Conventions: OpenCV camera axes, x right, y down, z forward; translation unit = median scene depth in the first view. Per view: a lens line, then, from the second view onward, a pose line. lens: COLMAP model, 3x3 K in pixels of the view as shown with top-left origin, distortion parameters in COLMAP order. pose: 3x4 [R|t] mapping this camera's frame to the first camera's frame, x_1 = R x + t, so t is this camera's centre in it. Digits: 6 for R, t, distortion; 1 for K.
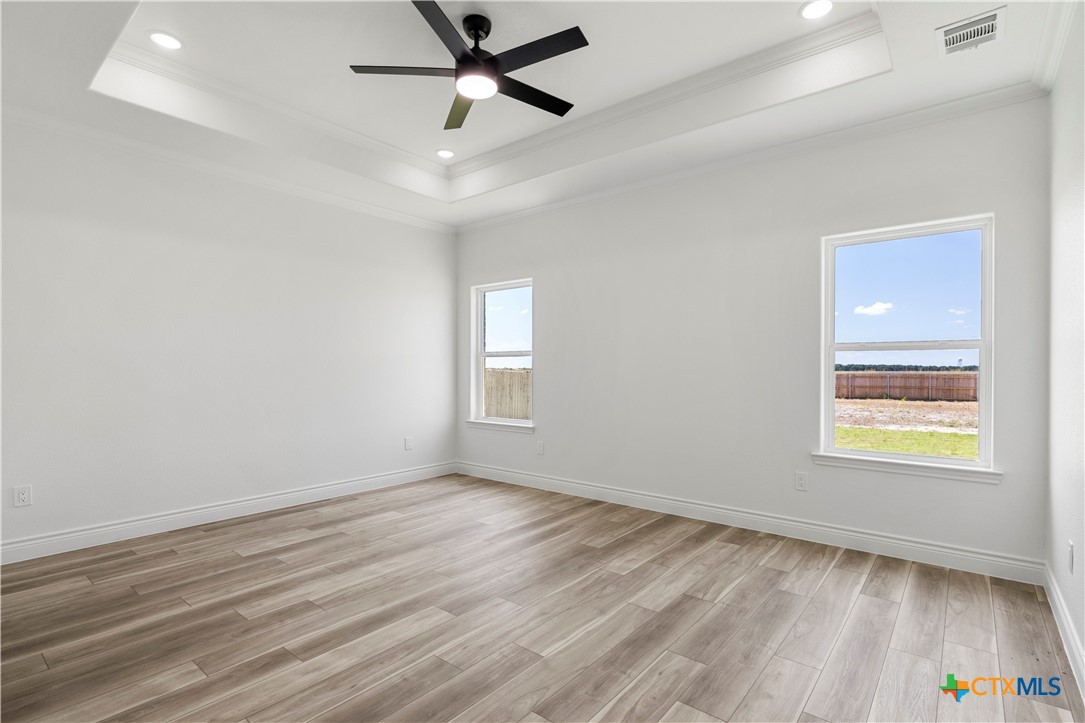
lens RADIAL K [[517.1, 0, 542.5], [0, 517.1, 361.5], [0, 0, 1]] dist [-0.003713, 0.000074]
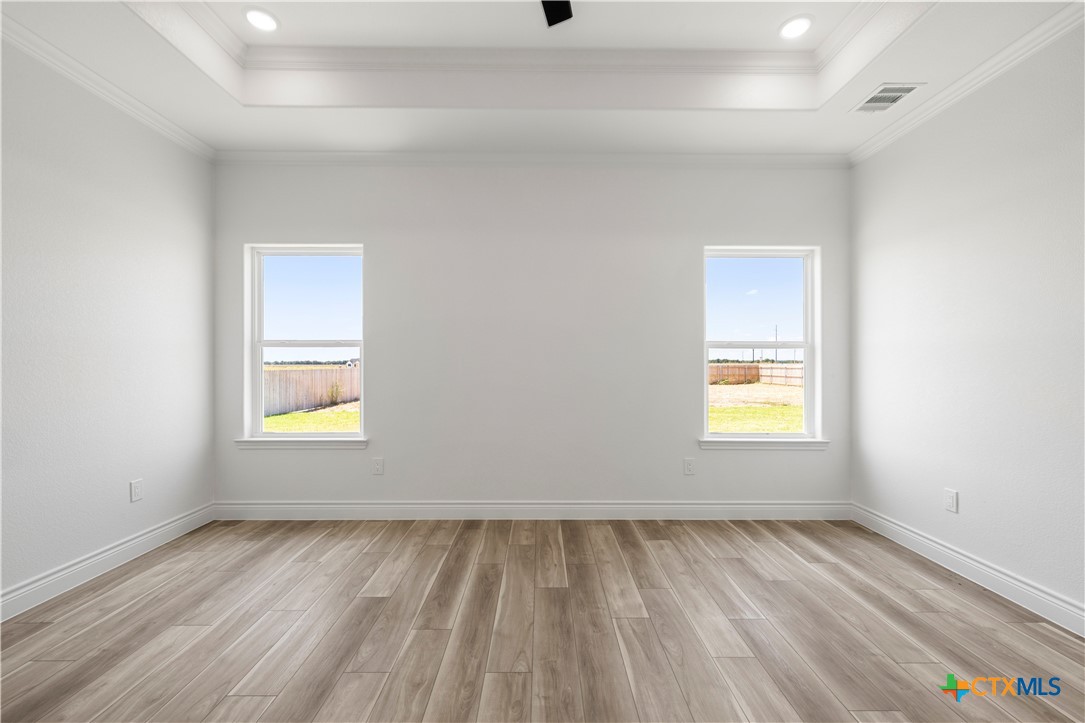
lens RADIAL K [[455.8, 0, 545.4], [0, 455.8, 359.3], [0, 0, 1]] dist [0.000349, 0.000255]
pose [[0.768180, 0.004238, 0.640220, -0.405763], [-0.008932, 0.999952, 0.004099, 0.003724], [-0.640172, -0.008867, 0.768180, 0.521979]]
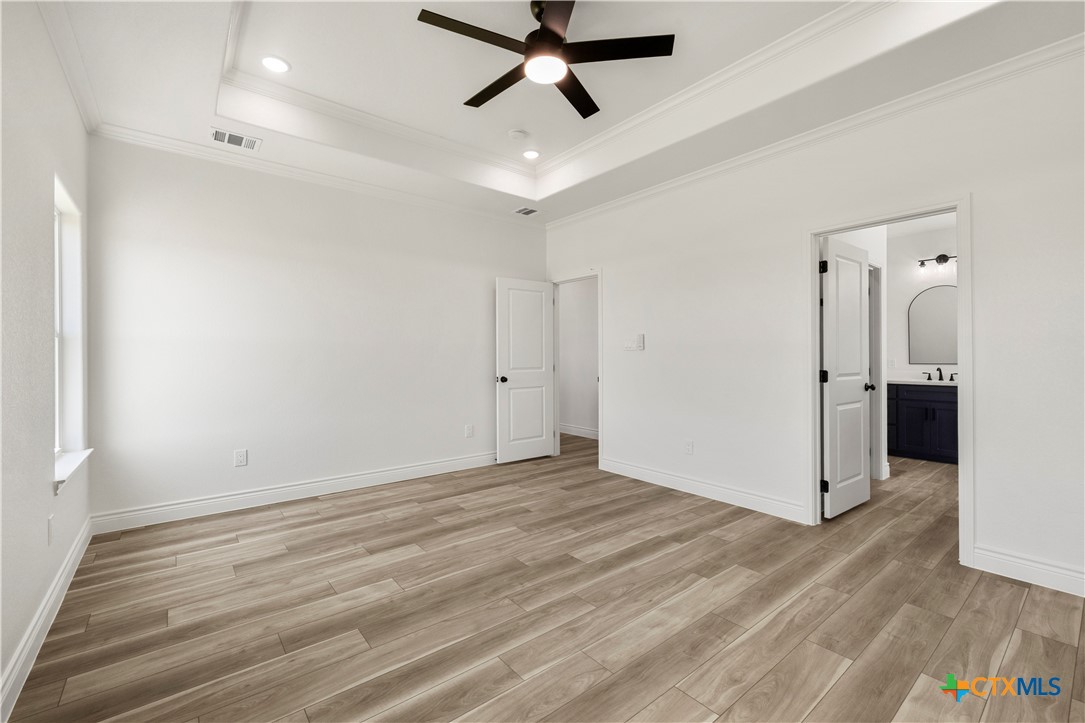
lens RADIAL K [[469.5, 0, 545.4], [0, 469.5, 358.5], [0, 0, 1]] dist [0.004855, 0.000445]
pose [[-0.979685, -0.002441, 0.200529, -0.268932], [-0.004059, 0.999962, -0.007654, 0.019374], [-0.200503, -0.008313, -0.979658, 1.674977]]
